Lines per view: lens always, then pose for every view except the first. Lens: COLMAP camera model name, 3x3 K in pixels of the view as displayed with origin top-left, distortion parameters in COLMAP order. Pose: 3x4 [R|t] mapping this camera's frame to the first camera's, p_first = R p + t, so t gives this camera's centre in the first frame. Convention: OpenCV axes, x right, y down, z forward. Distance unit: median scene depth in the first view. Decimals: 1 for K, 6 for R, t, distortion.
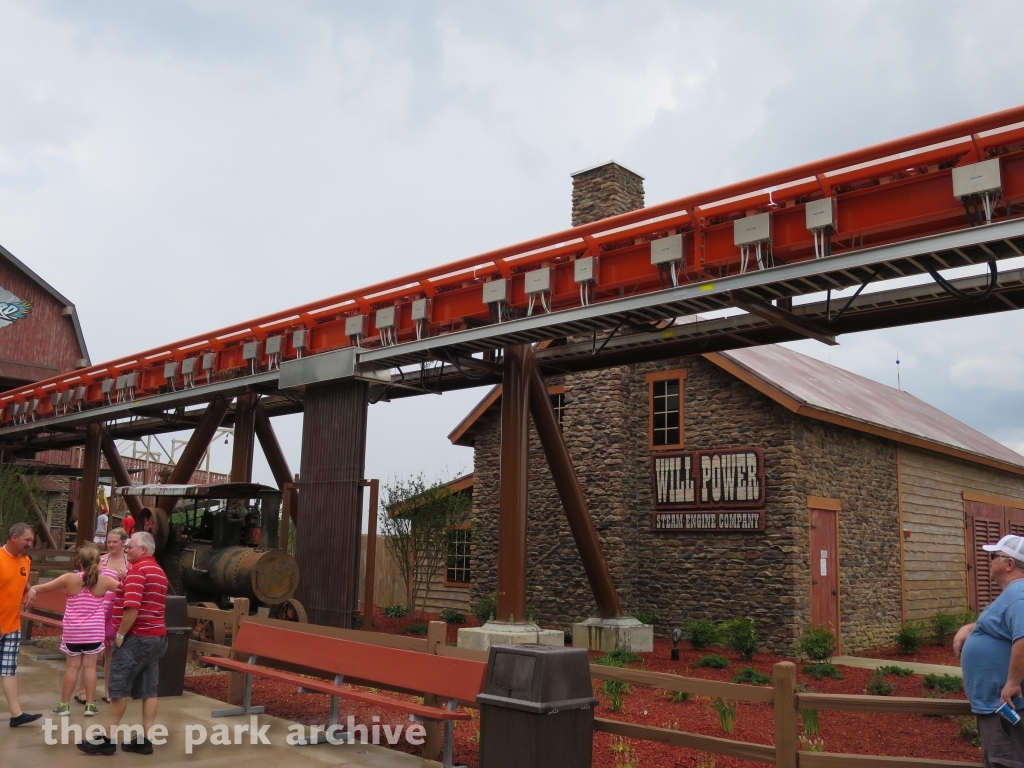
lens RADIAL K [[910.8, 0, 511.7], [0, 910.8, 367.0], [0, 0, 1]] dist [-0.053826, -0.010255]
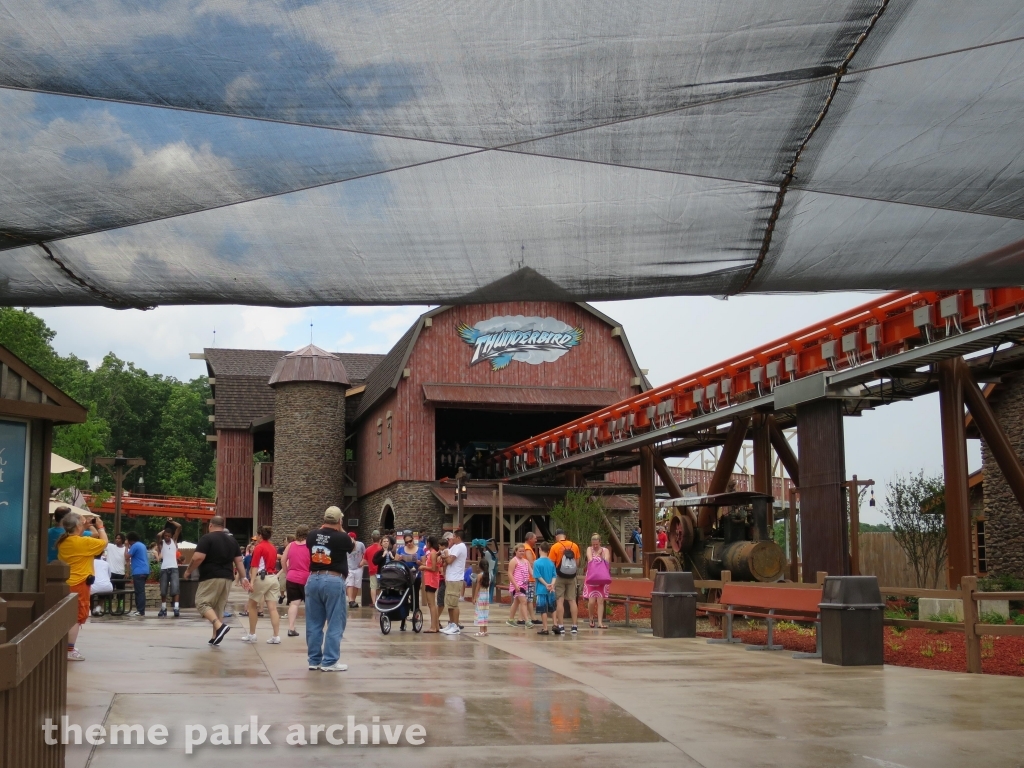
lens RADIAL K [[1299.9, 0, 512.0], [0, 1299.9, 384.0], [0, 0, 1]] dist [-0.297399, -0.005661]
pose [[0.840496, -0.099051, -0.532688, 0.267870], [0.124505, 0.992147, 0.011964, -0.055313], [0.527319, -0.076378, 0.846227, -0.450780]]
